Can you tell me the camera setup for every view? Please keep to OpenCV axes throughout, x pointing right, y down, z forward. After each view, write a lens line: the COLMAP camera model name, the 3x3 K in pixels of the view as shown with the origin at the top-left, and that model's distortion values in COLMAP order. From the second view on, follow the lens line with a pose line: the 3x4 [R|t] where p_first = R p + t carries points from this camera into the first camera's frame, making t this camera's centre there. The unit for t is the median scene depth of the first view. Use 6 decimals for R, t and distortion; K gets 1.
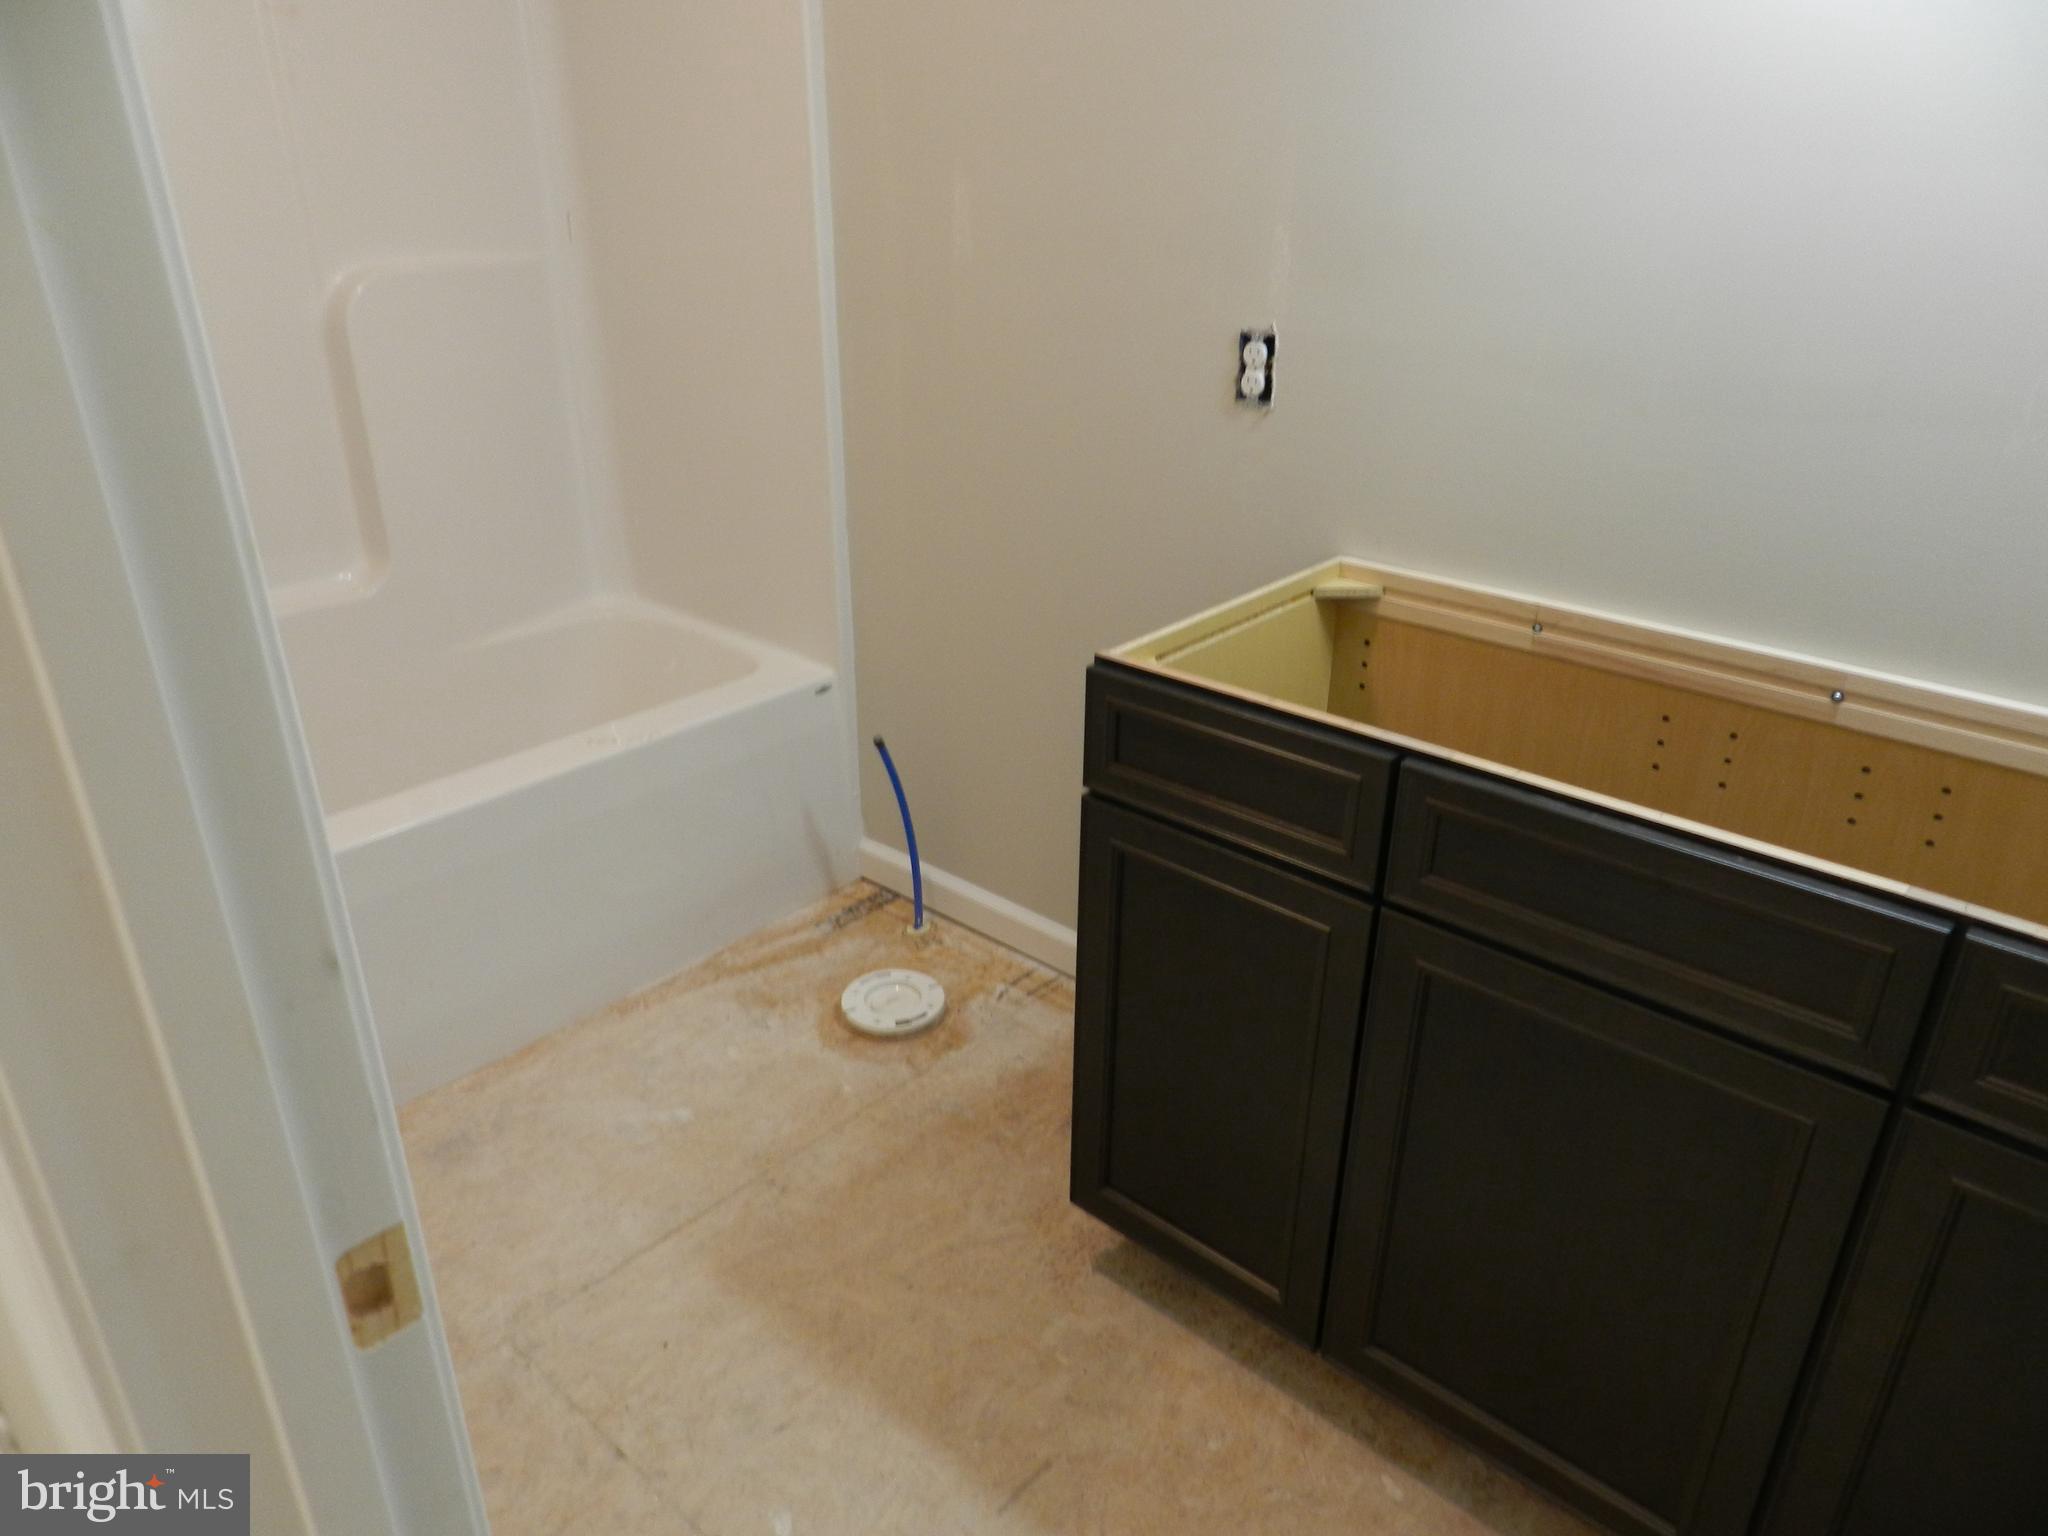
lens RADIAL K [[1381.7, 0, 1018.1], [0, 1381.7, 762.4], [0, 0, 1]] dist [0.019190, -0.007634]
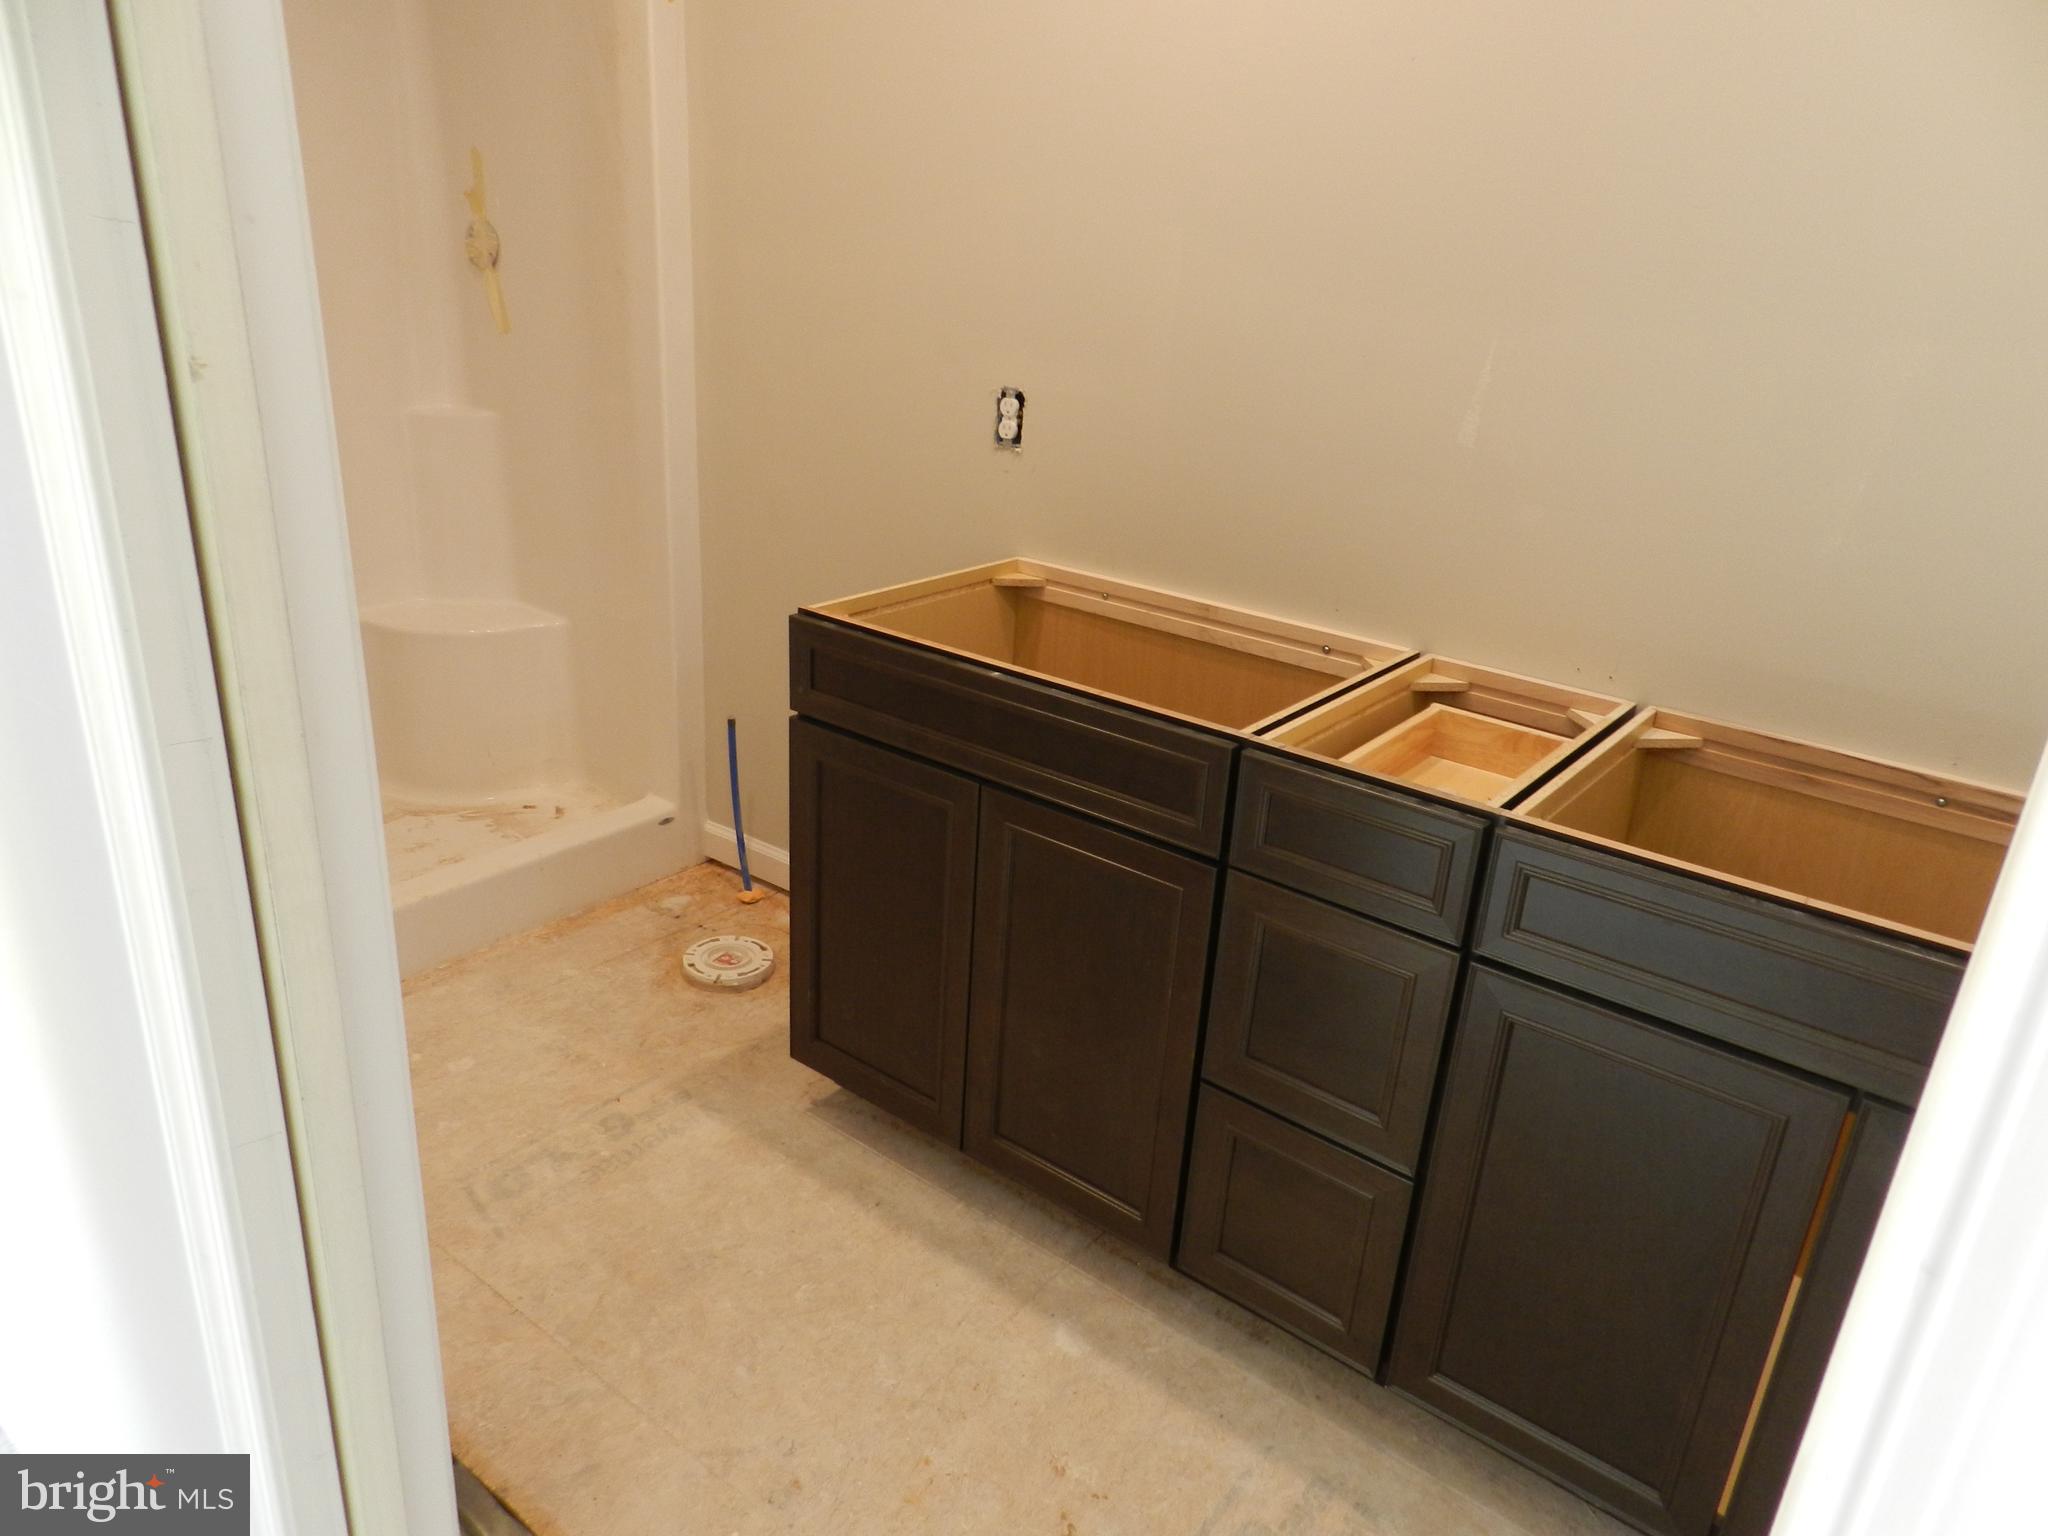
lens RADIAL K [[1381.7, 0, 1027.0], [0, 1381.7, 773.9], [0, 0, 1]] dist [0.019190, -0.007634]
pose [[0.997518, 0.040440, 0.057636, 0.165371], [-0.038143, 0.998455, -0.040405, 0.104213], [-0.059181, 0.038107, 0.997520, -0.279237]]
